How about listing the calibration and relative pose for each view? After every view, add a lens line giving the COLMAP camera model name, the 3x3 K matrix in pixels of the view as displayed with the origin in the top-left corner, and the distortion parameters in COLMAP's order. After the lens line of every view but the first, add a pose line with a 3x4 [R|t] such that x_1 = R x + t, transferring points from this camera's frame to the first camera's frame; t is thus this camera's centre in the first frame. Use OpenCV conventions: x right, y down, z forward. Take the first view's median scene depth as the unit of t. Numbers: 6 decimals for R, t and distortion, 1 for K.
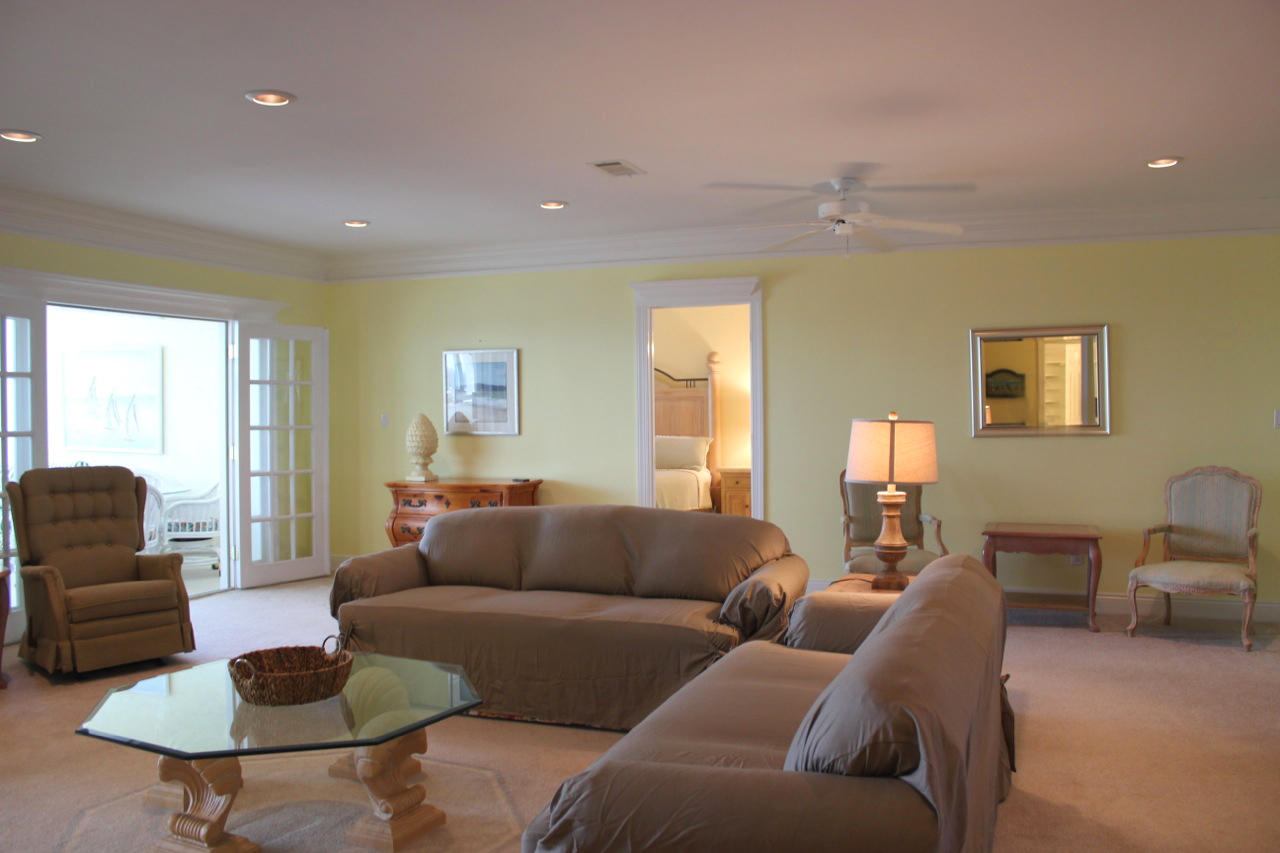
lens RADIAL K [[1047.1, 0, 640.3], [0, 1047.1, 411.1], [0, 0, 1]] dist [-0.112900, 0.008729]
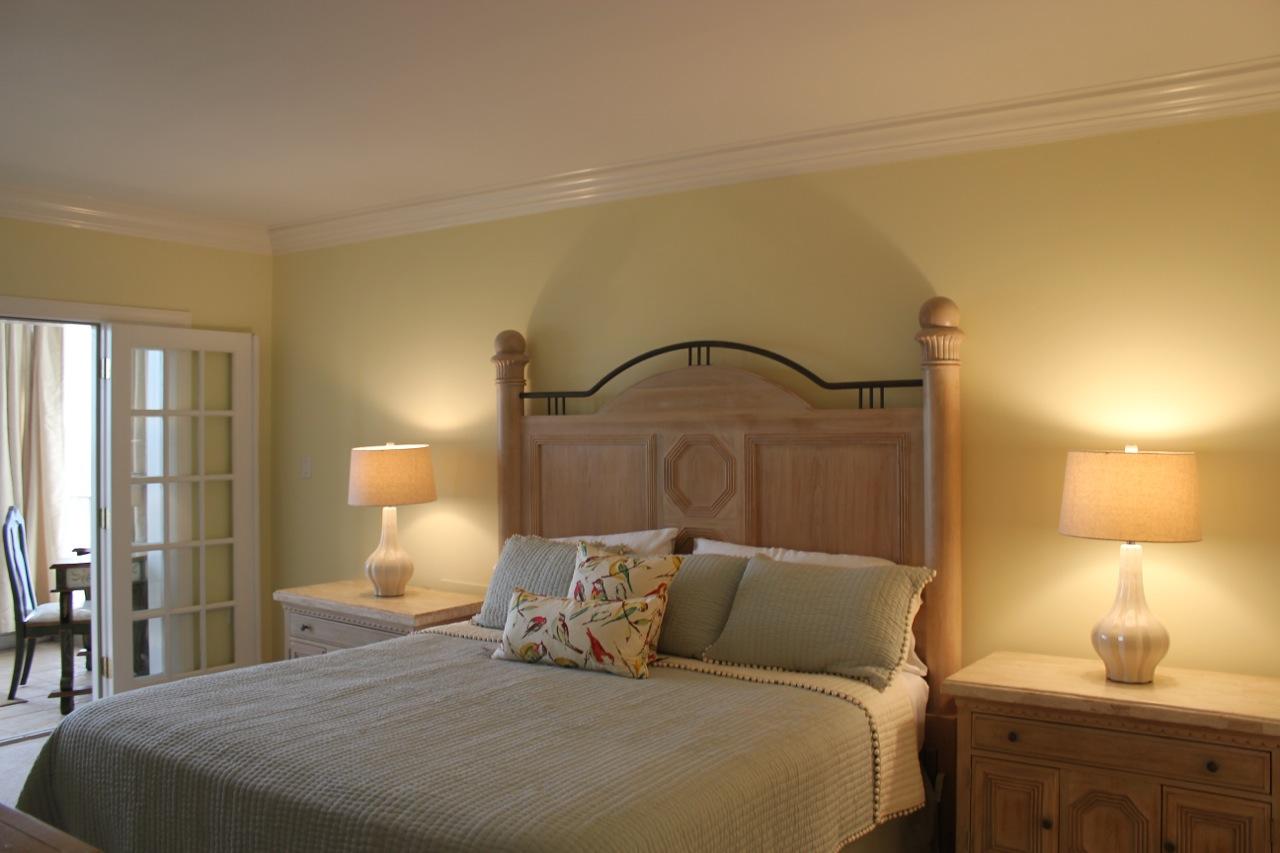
lens RADIAL K [[1065.0, 0, 649.5], [0, 1065.0, 413.6], [0, 0, 1]] dist [-0.165292, 0.139801]
pose [[0.973961, 0.003780, -0.226683, 0.104040], [-0.007368, 0.999861, -0.014981, -0.028187], [0.226594, 0.016261, 0.973853, 1.227718]]
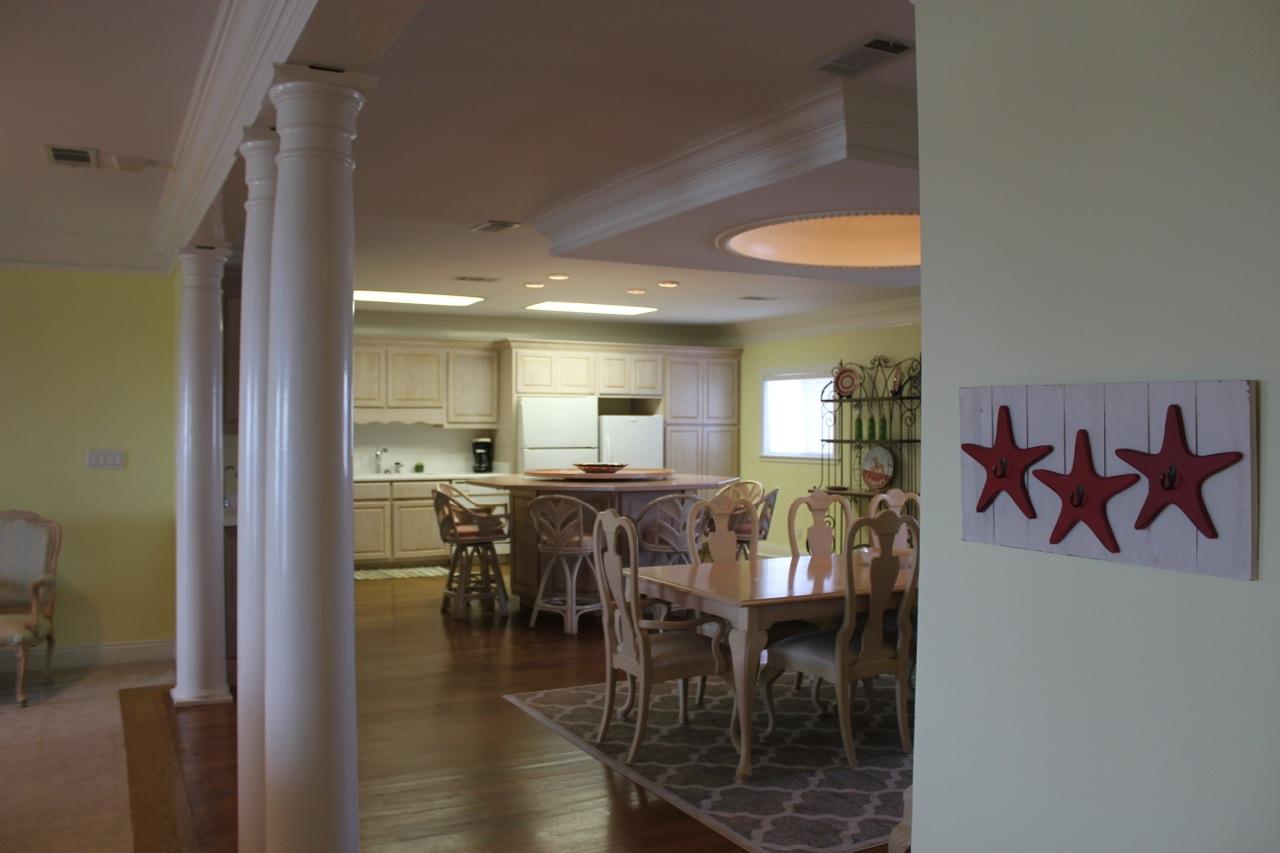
lens RADIAL K [[1065.0, 0, 649.5], [0, 1065.0, 413.6], [0, 0, 1]] dist [-0.165292, 0.139801]
pose [[0.643025, 0.016164, 0.765674, 0.208949], [-0.003622, 0.999830, -0.018065, -0.019780], [-0.765836, 0.008843, 0.642975, -0.065980]]
